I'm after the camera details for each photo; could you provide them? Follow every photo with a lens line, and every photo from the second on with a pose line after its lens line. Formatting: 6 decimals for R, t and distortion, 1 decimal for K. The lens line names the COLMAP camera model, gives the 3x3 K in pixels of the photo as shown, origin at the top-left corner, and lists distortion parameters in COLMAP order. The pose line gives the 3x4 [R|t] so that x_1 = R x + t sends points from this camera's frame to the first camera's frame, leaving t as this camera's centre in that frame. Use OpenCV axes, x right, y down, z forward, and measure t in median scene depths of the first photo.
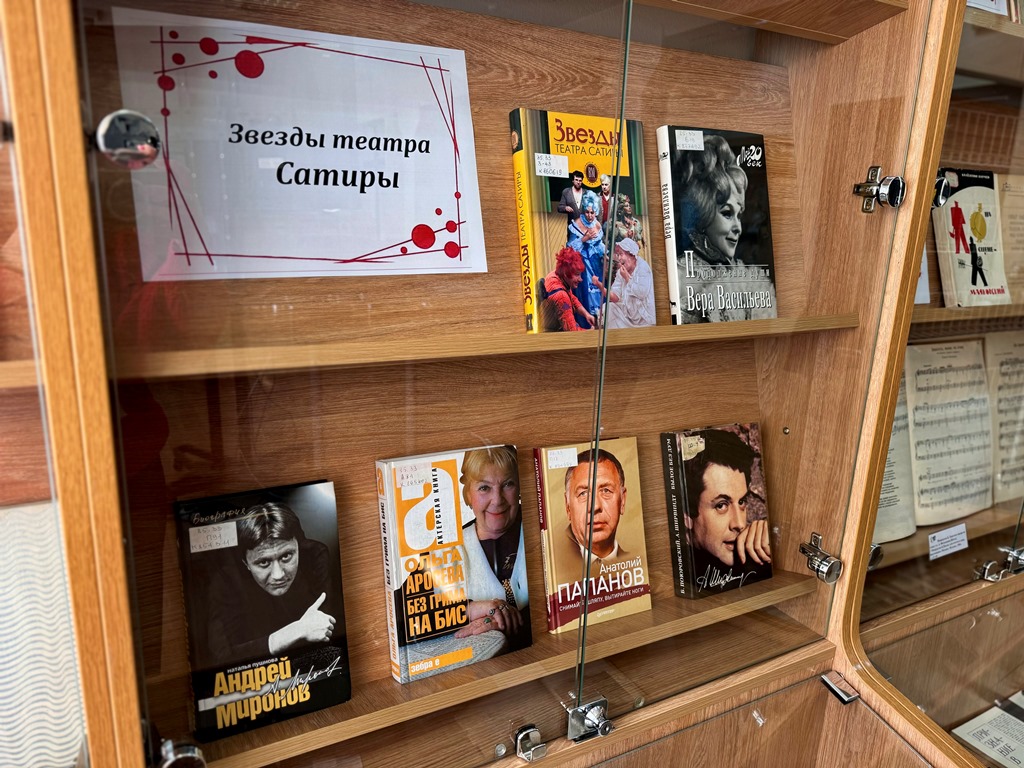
lens RADIAL K [[721.4, 0, 512.0], [0, 721.4, 384.0], [0, 0, 1]] dist [0.051587, -0.059744]
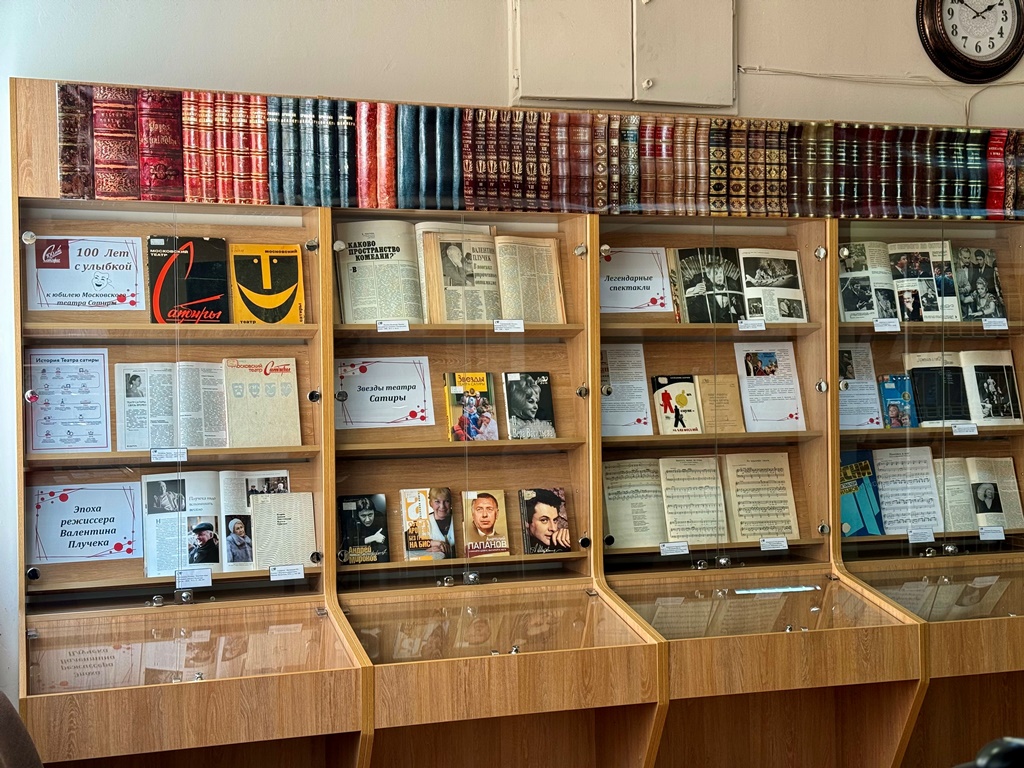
lens RADIAL K [[1414.6, 0, 510.7], [0, 1414.6, 396.7], [0, 0, 1]] dist [0.183188, -0.367761]
pose [[0.983555, -0.048692, -0.173922, 1.129555], [0.007873, 0.973618, -0.228050, 0.931877], [0.180438, 0.222931, 0.957990, -3.998782]]
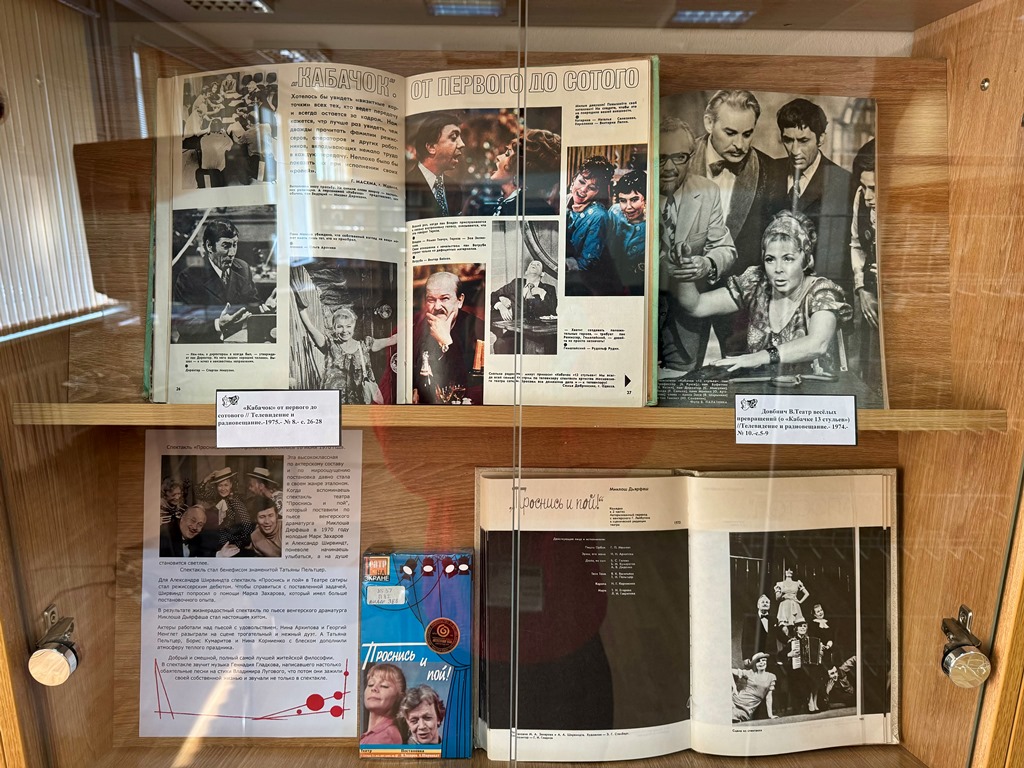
lens RADIAL K [[733.1, 0, 510.4], [0, 733.1, 390.6], [0, 0, 1]] dist [0.131528, -0.256192]
pose [[0.885497, 0.076804, -0.458253, 2.126305], [-0.088750, 0.996044, -0.004556, -0.639360], [0.456090, 0.044704, 0.888810, 1.008726]]
